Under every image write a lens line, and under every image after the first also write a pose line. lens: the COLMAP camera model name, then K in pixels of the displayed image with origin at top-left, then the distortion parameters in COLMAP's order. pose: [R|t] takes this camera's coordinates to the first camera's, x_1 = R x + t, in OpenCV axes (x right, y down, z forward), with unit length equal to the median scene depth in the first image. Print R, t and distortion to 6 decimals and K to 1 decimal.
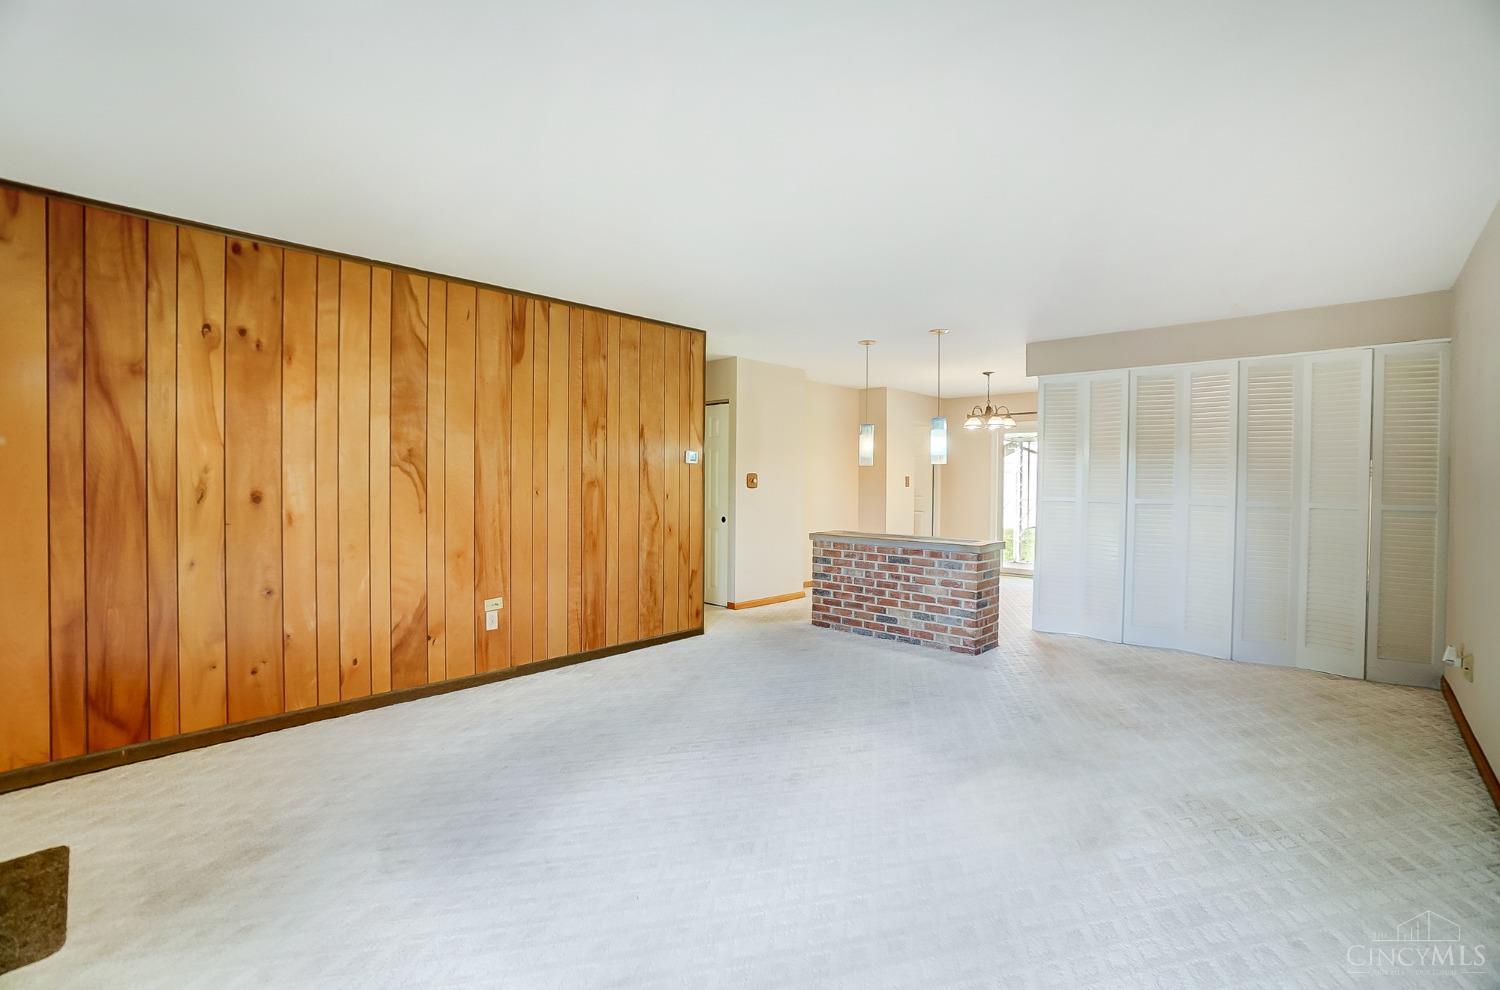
lens RADIAL K [[656.0, 0, 753.2], [0, 656.0, 490.9], [0, 0, 1]] dist [-0.016248, 0.025628]
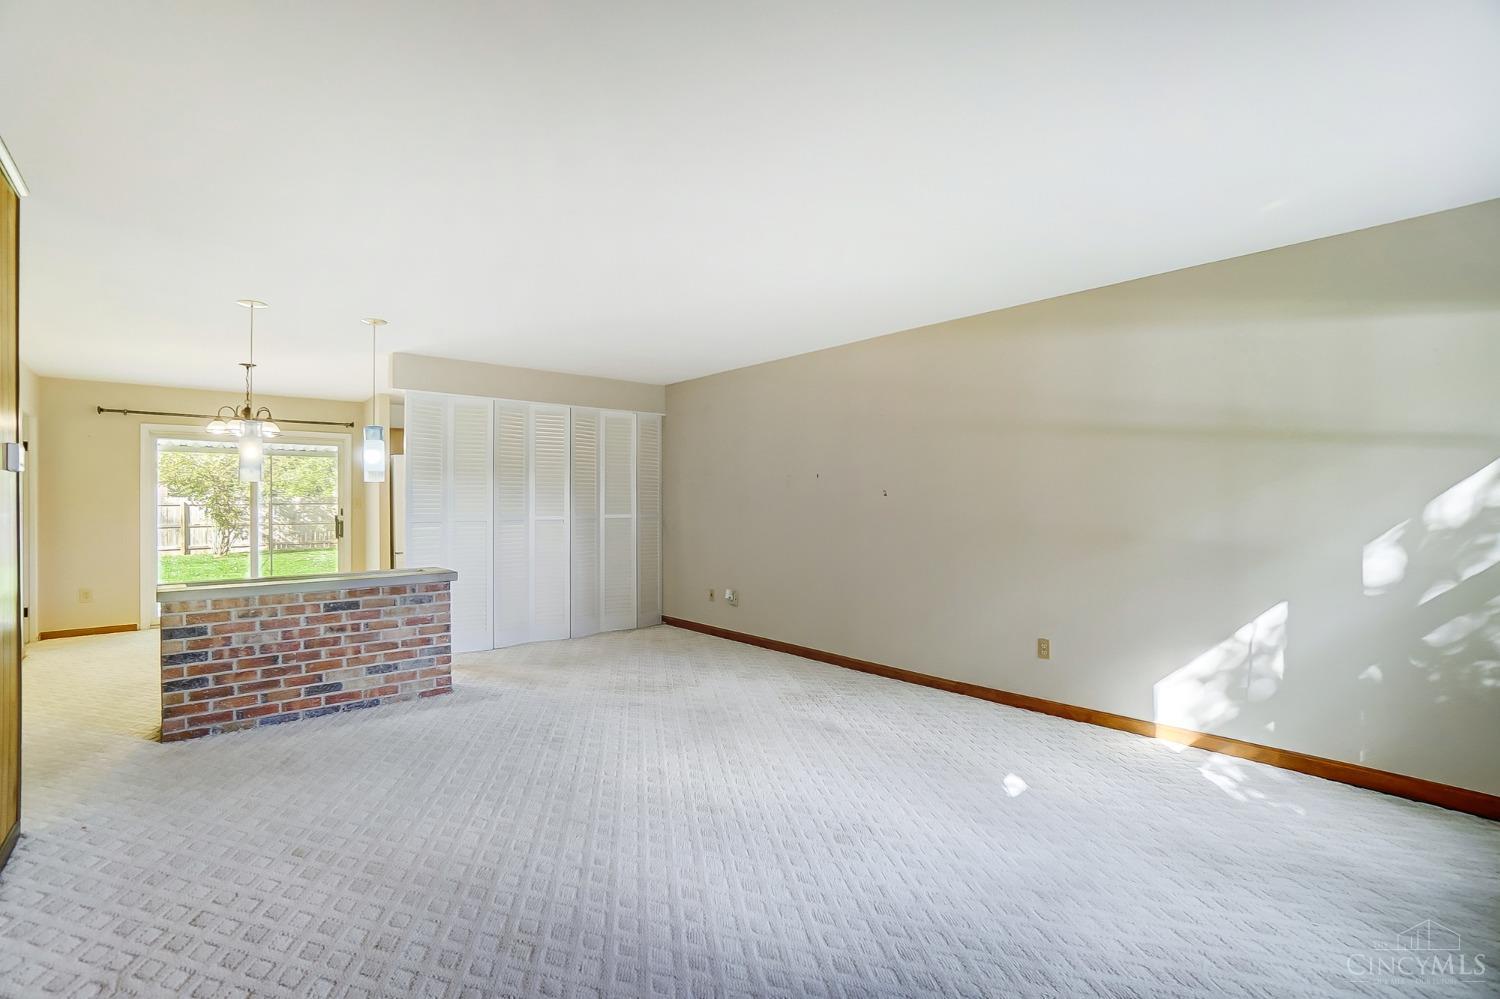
lens RADIAL K [[674.1, 0, 750.0], [0, 674.1, 499.5], [0, 0, 1]] dist [-0.001752, 0.000136]
pose [[0.169588, -0.008710, 0.985476, -0.475961], [0.023481, 0.999713, 0.004795, -0.012235], [-0.985235, 0.022327, 0.169744, 0.390313]]
